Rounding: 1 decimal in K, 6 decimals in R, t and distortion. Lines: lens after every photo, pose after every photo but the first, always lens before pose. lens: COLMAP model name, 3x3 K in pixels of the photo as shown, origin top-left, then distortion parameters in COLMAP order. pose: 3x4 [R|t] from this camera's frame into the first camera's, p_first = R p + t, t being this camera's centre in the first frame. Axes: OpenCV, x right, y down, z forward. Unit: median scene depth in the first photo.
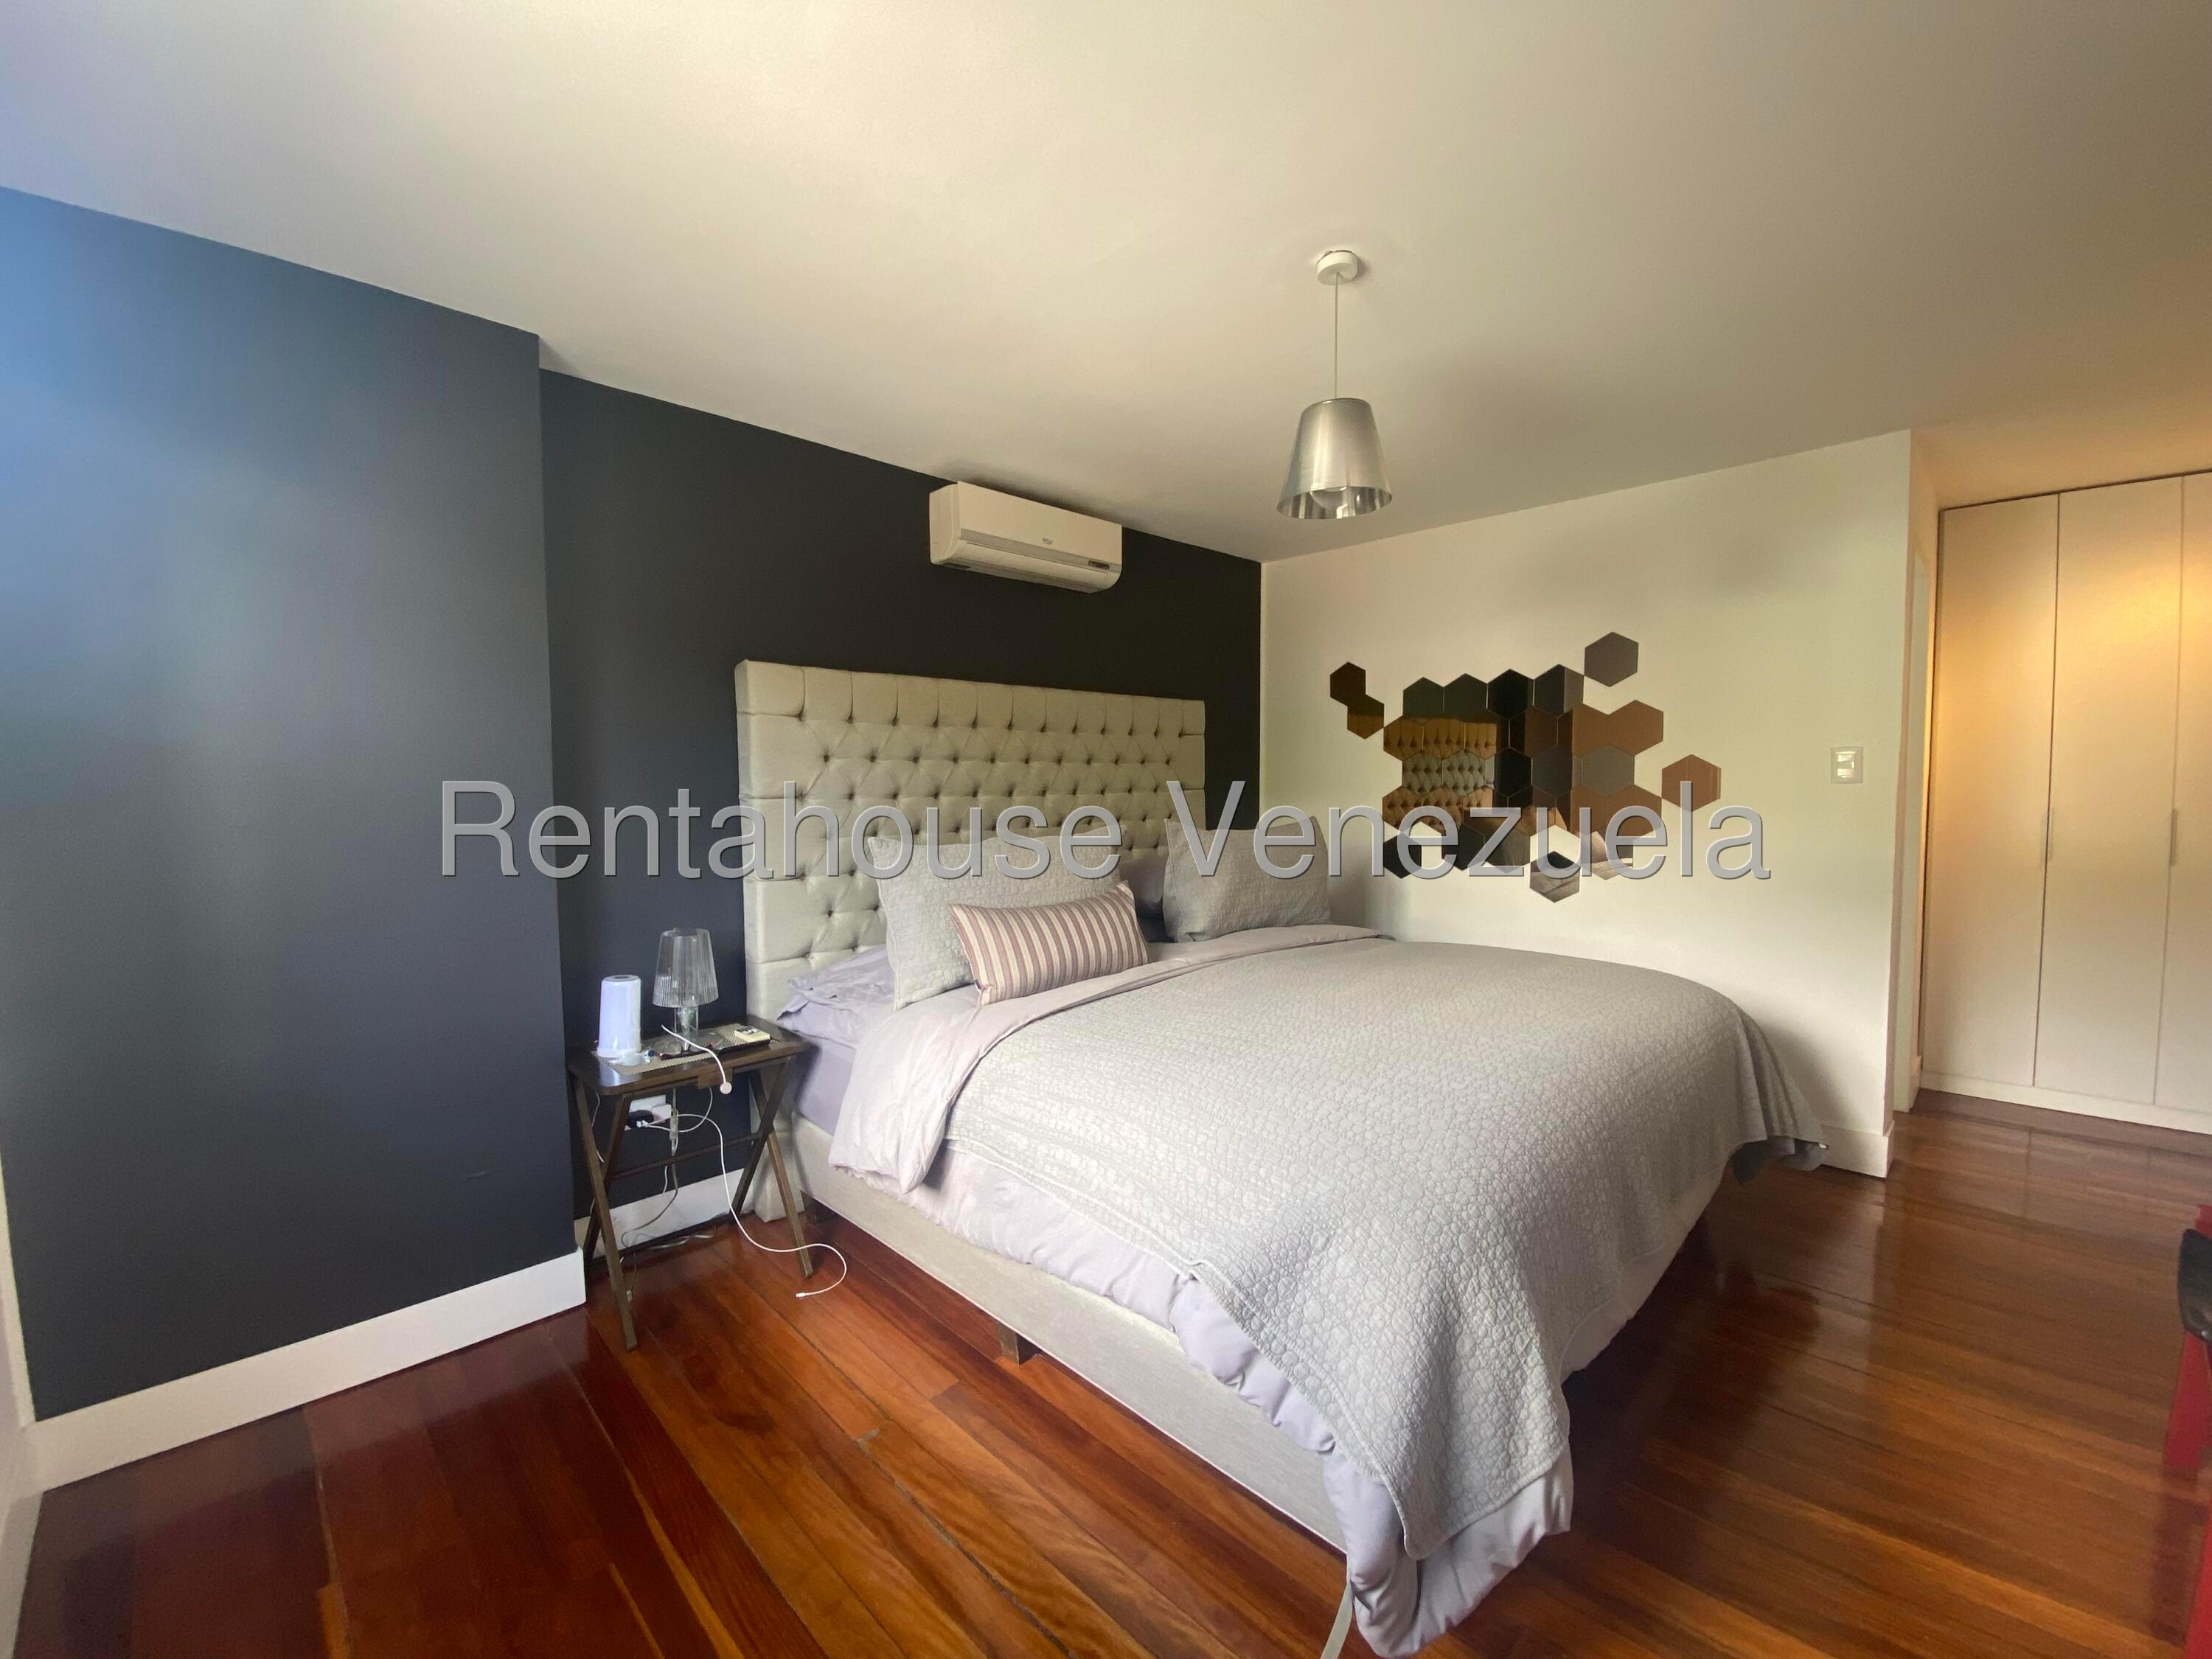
lens RADIAL K [[903.2, 0, 1106.0], [0, 903.2, 829.5], [0, 0, 1]] dist [-0.000635, -0.000229]
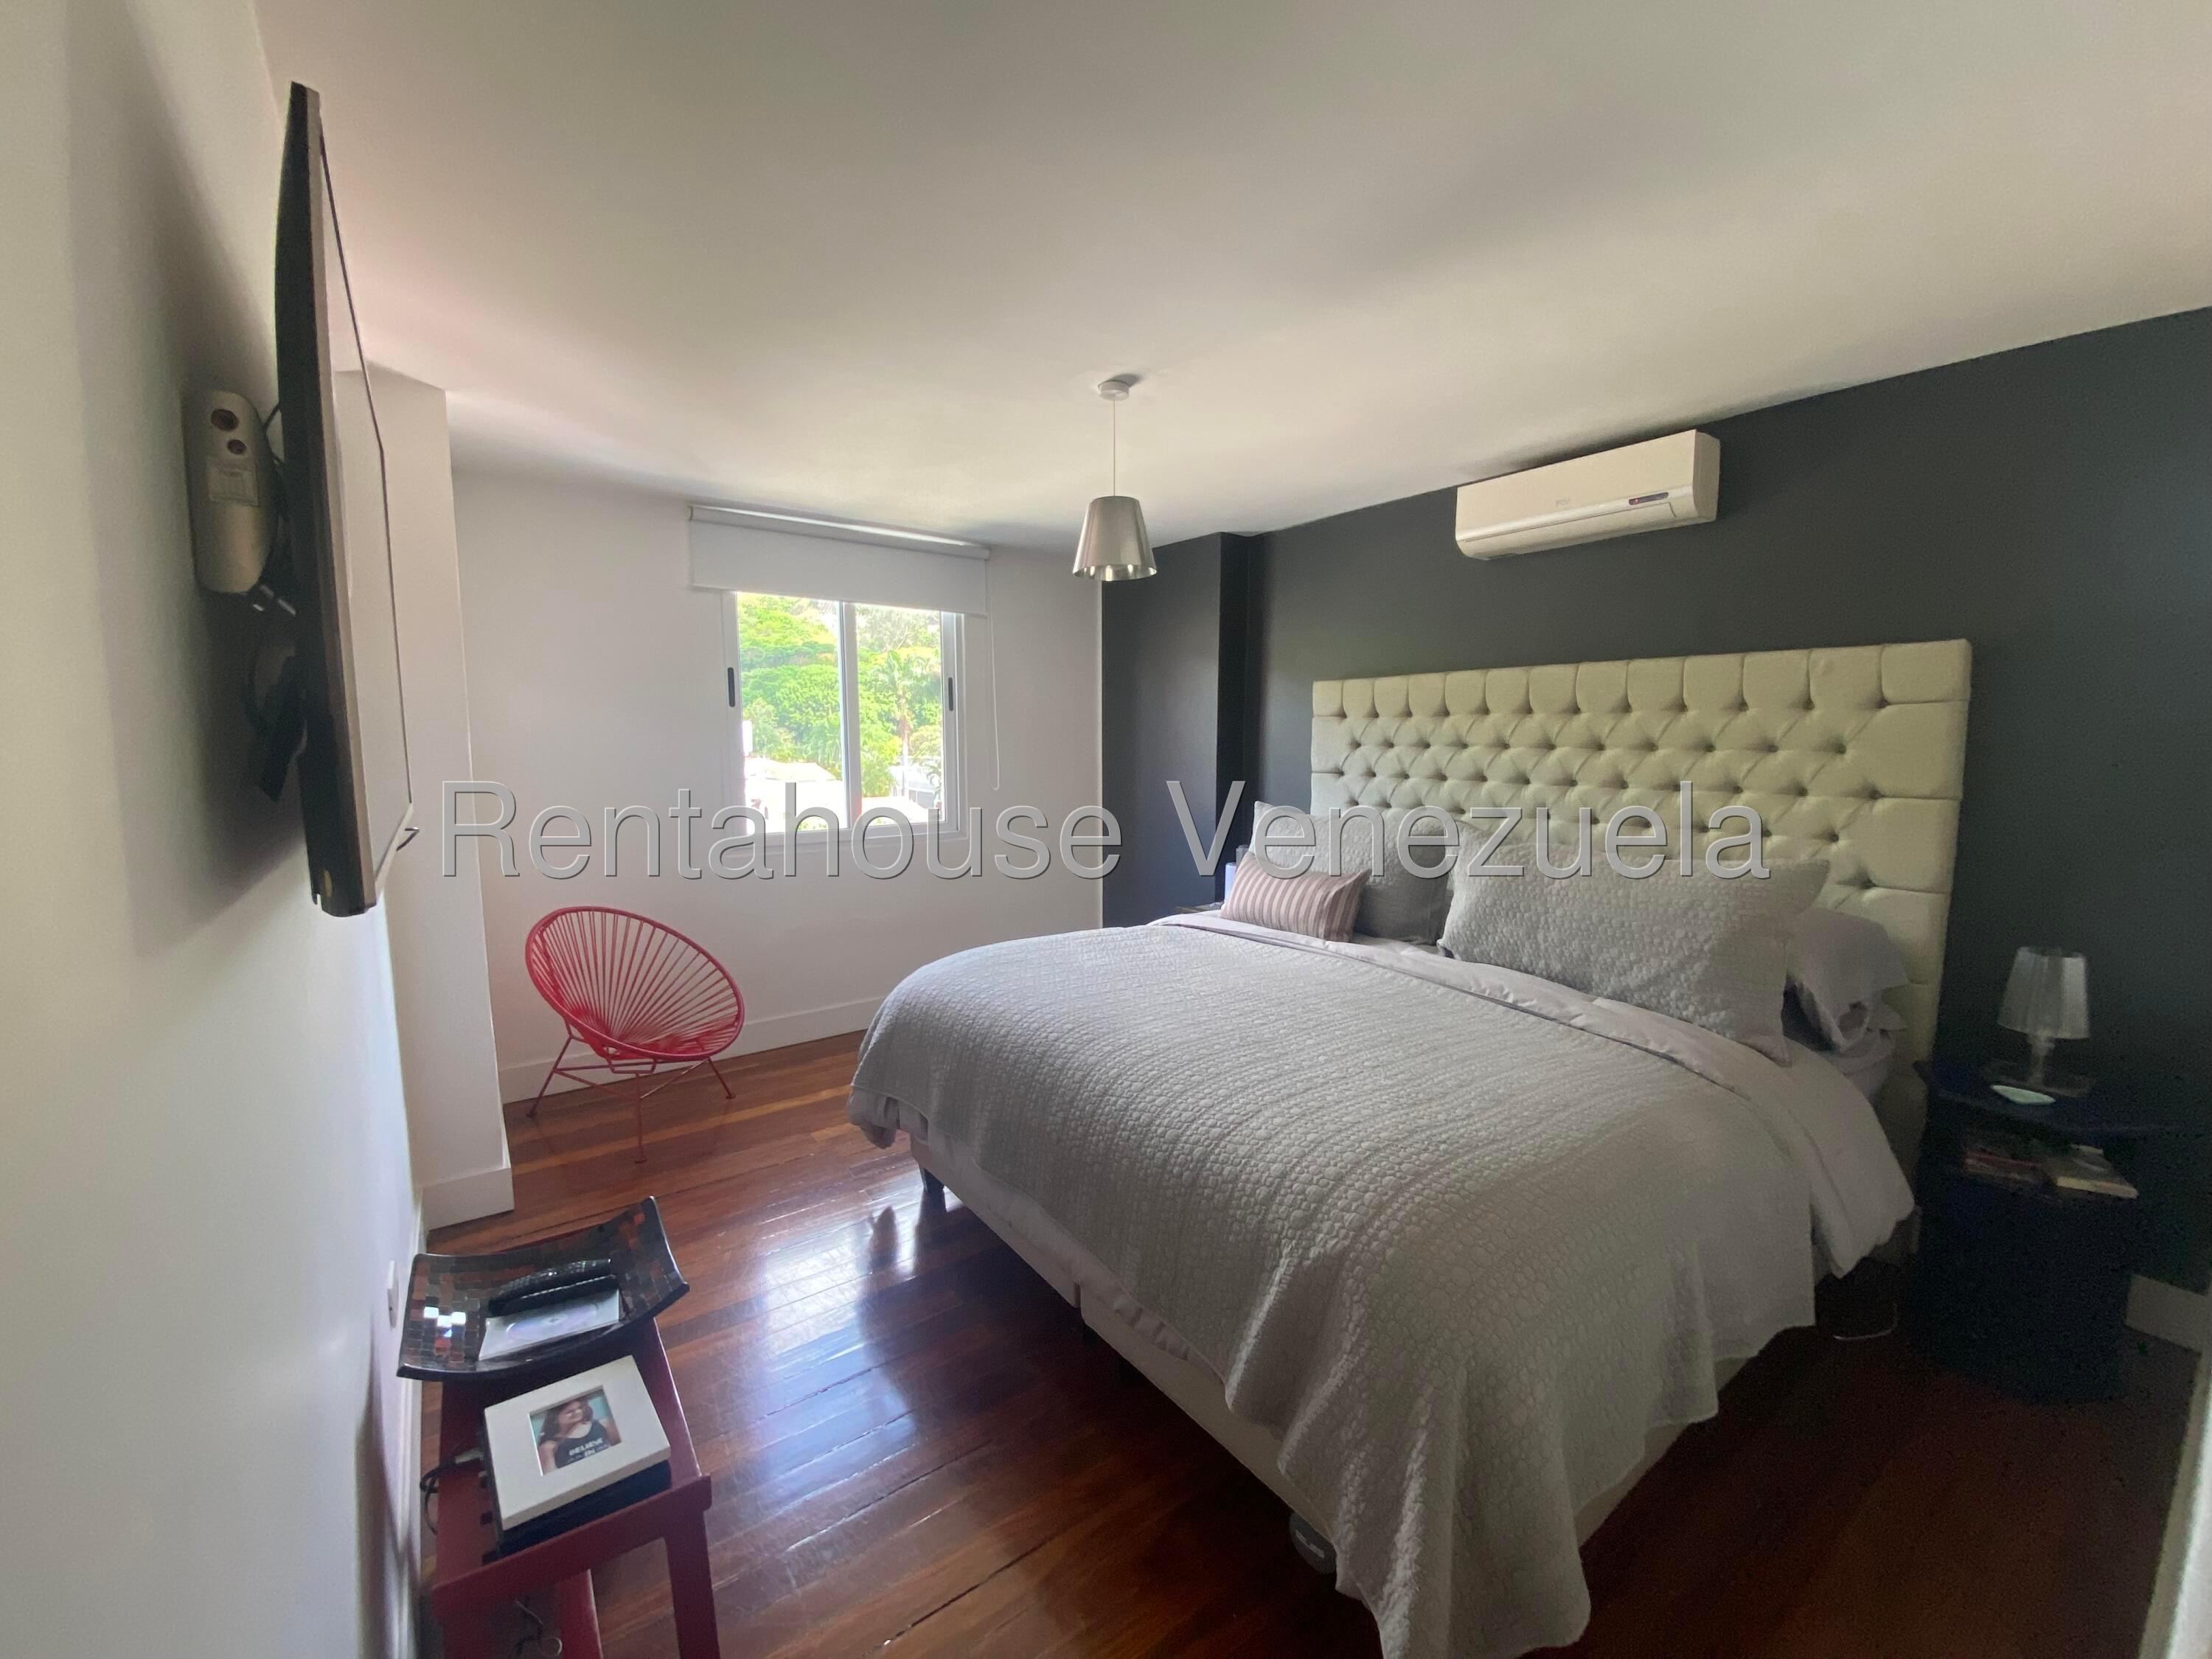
lens RADIAL K [[903.2, 0, 1106.0], [0, 903.2, 829.5], [0, 0, 1]] dist [-0.000635, -0.000229]
pose [[-0.140502, 0.081291, -0.986738, 0.923007], [-0.087291, 0.991726, 0.094131, -0.042463], [0.986225, 0.099359, -0.132243, 0.720778]]
